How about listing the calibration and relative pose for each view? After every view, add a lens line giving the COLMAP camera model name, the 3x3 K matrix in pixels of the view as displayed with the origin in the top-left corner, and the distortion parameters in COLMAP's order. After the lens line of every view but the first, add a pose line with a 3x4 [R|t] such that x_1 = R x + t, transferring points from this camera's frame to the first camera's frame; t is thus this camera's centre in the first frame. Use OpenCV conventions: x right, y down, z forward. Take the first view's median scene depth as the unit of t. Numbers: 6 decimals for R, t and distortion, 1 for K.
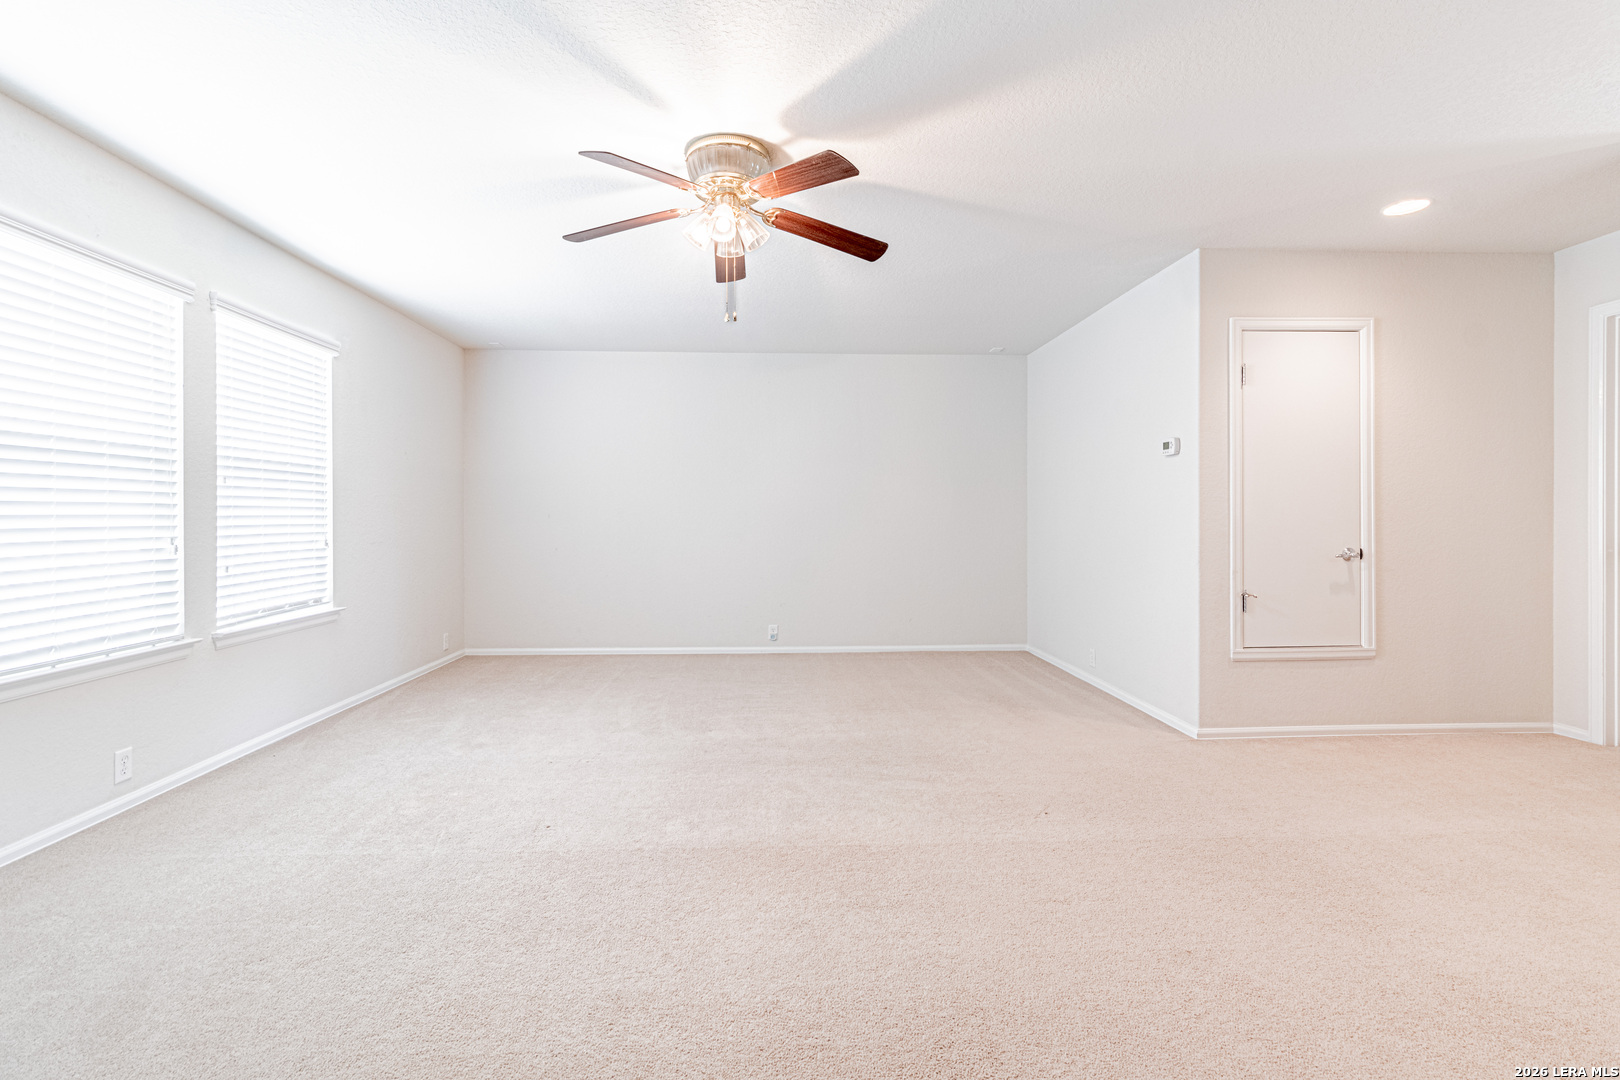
lens RADIAL K [[751.2, 0, 806.0], [0, 751.2, 517.2], [0, 0, 1]] dist [0.008529, -0.001528]
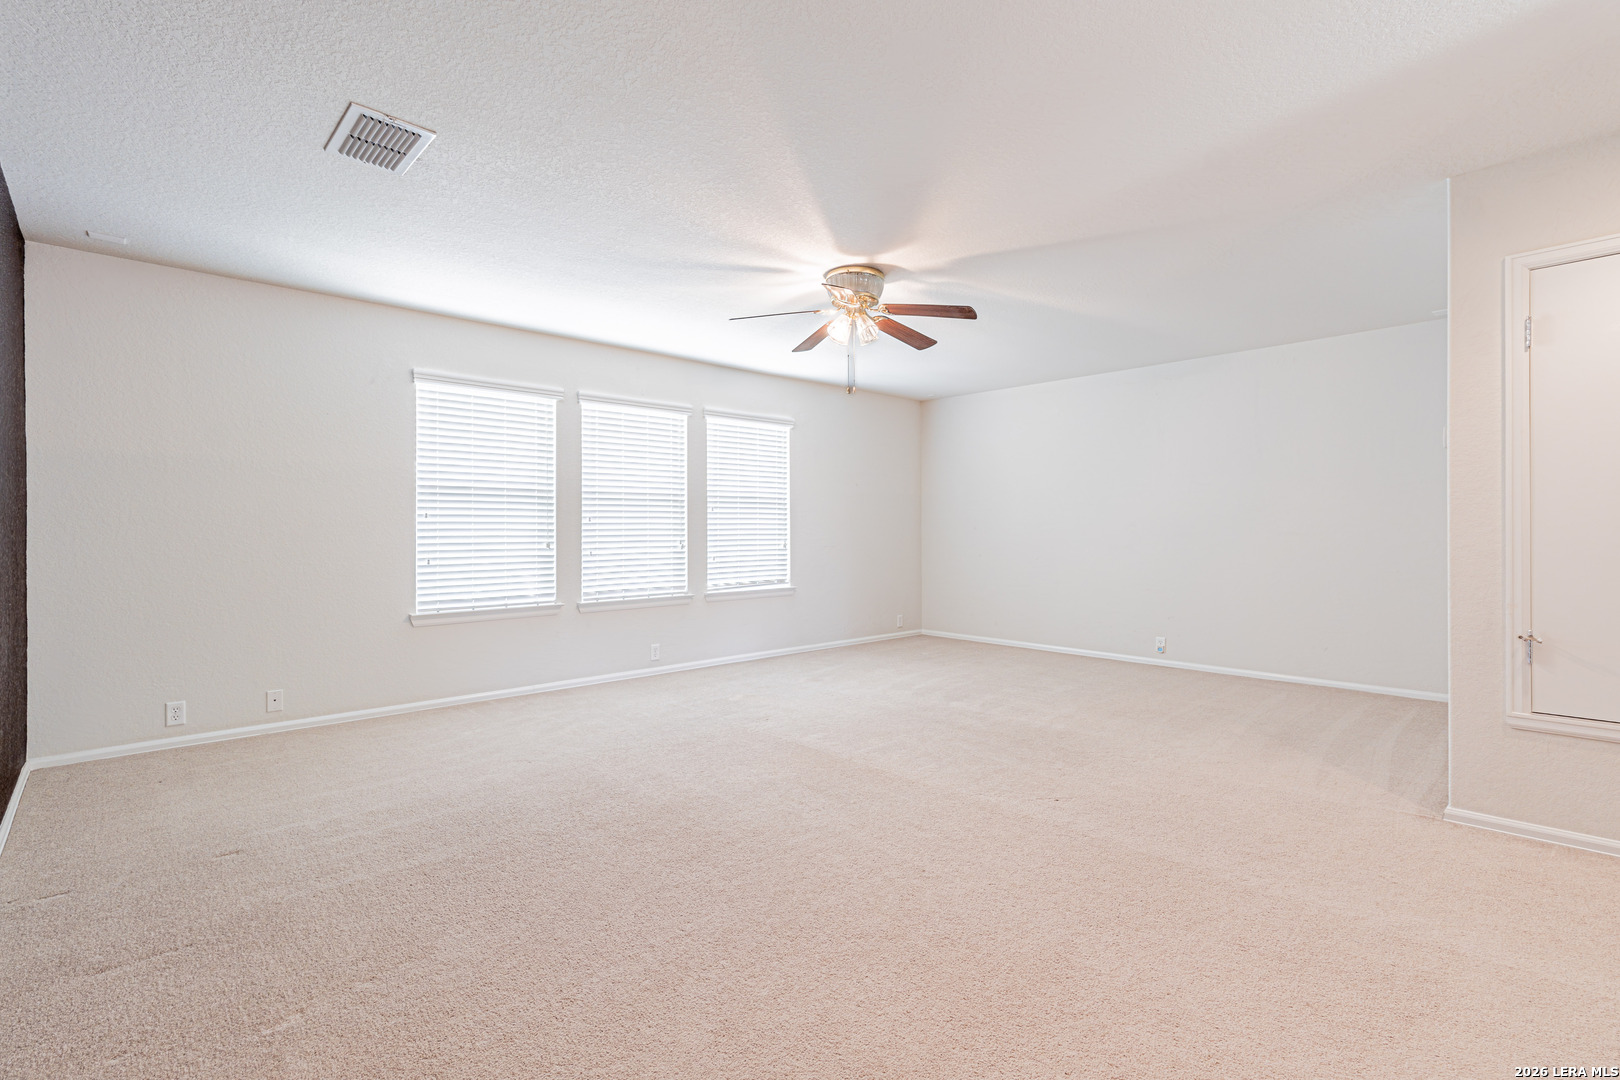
lens RADIAL K [[751.2, 0, 825.6], [0, 751.2, 534.6], [0, 0, 1]] dist [0.008529, -0.001528]
pose [[0.653228, 0.005461, -0.757141, 0.787906], [0.001283, 0.999965, 0.008319, -0.003111], [0.757160, -0.006406, 0.653198, 0.025011]]
